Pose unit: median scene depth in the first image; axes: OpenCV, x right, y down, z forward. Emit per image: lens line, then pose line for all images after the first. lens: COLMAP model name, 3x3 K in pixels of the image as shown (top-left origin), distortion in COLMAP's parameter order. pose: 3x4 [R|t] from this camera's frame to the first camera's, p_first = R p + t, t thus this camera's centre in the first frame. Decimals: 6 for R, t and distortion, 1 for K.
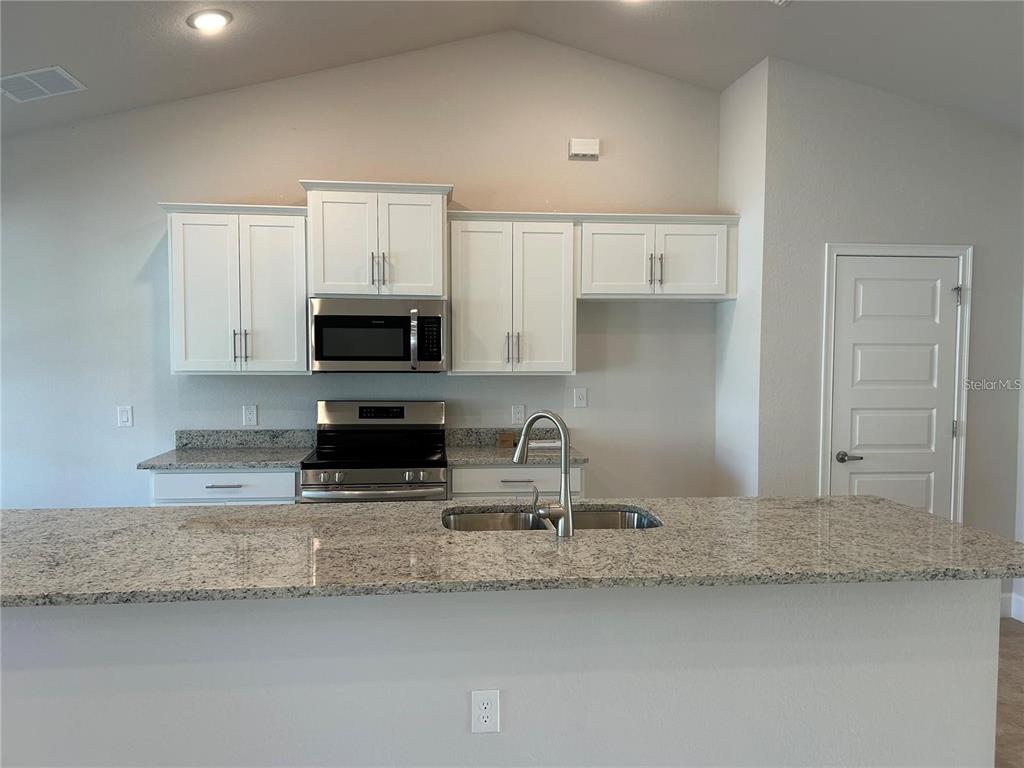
lens RADIAL K [[781.0, 0, 509.7], [0, 781.0, 378.0], [0, 0, 1]] dist [0.023121, -0.006190]
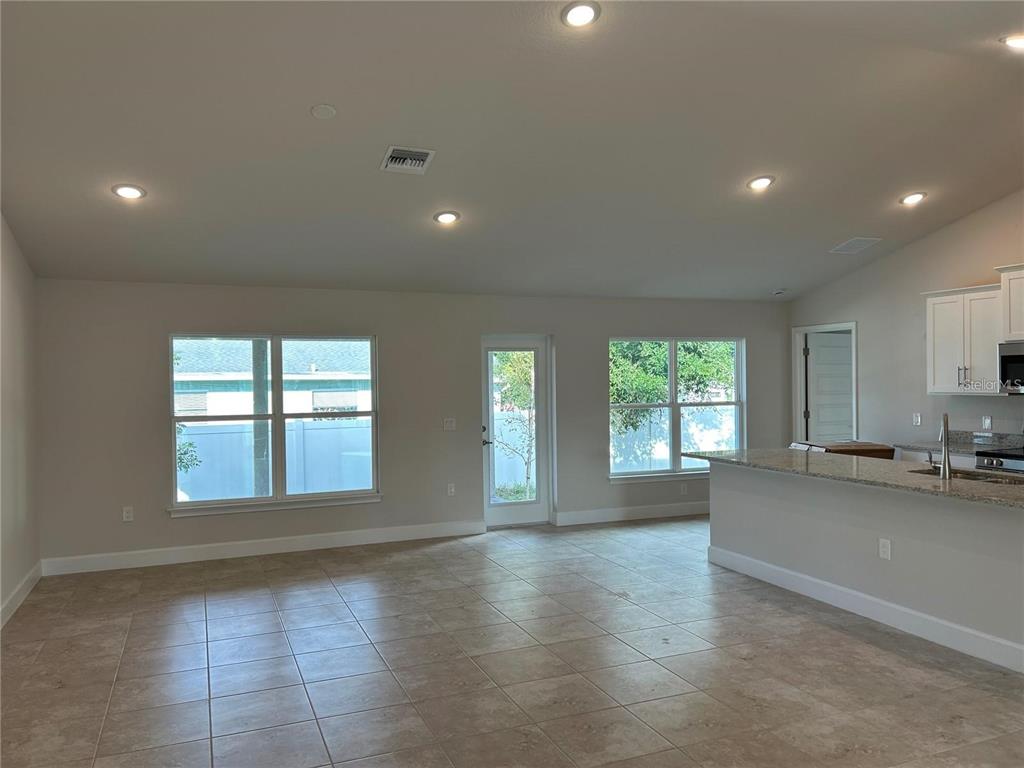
lens RADIAL K [[781.0, 0, 511.7], [0, 781.0, 383.9], [0, 0, 1]] dist [0.023121, -0.006190]
pose [[0.276343, -0.002265, -0.961056, 0.933097], [-0.024029, 0.999668, -0.009265, 0.009928], [0.960759, 0.025653, 0.276197, -0.310570]]
